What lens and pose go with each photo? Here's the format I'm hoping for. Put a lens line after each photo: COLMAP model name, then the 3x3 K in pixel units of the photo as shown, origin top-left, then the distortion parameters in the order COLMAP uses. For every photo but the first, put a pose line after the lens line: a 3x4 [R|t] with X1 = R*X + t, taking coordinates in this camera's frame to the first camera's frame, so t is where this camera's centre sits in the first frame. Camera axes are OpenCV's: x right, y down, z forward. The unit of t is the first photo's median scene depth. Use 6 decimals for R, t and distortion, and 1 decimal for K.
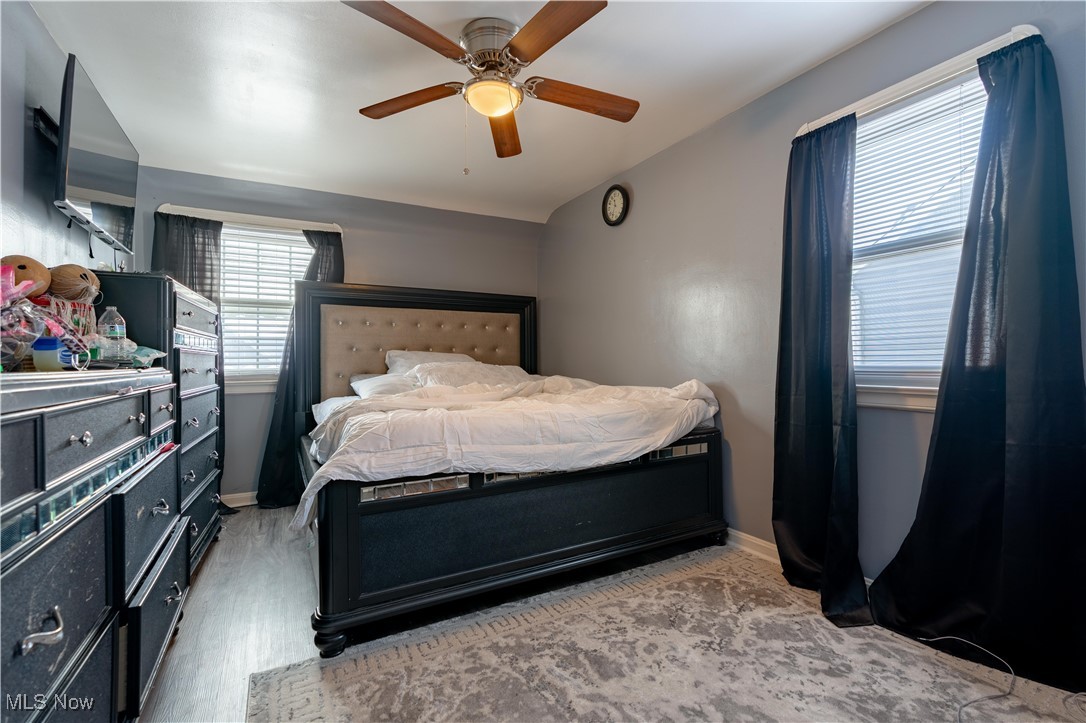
lens RADIAL K [[483.9, 0, 538.6], [0, 483.9, 361.9], [0, 0, 1]] dist [-0.005209, 0.000471]
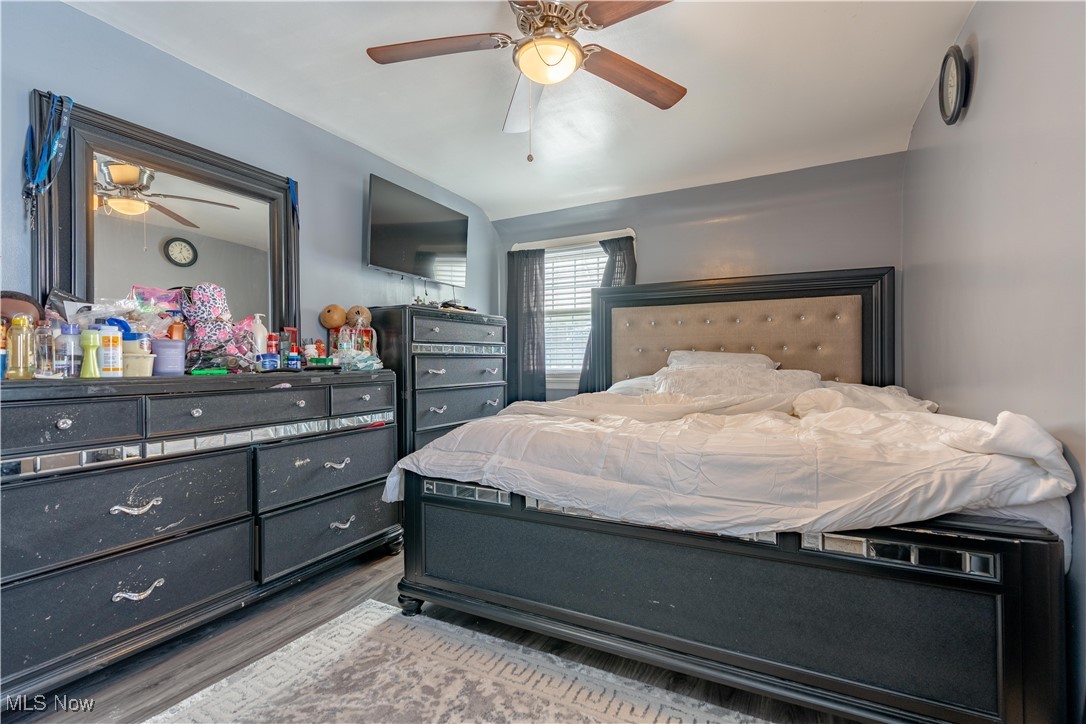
lens RADIAL K [[483.9, 0, 541.7], [0, 483.9, 362.2], [0, 0, 1]] dist [-0.005209, 0.000471]
pose [[0.555692, 0.007618, -0.831354, 0.370714], [0.000994, 0.999951, 0.009828, -0.012871], [0.831388, -0.006288, 0.555657, 0.307994]]
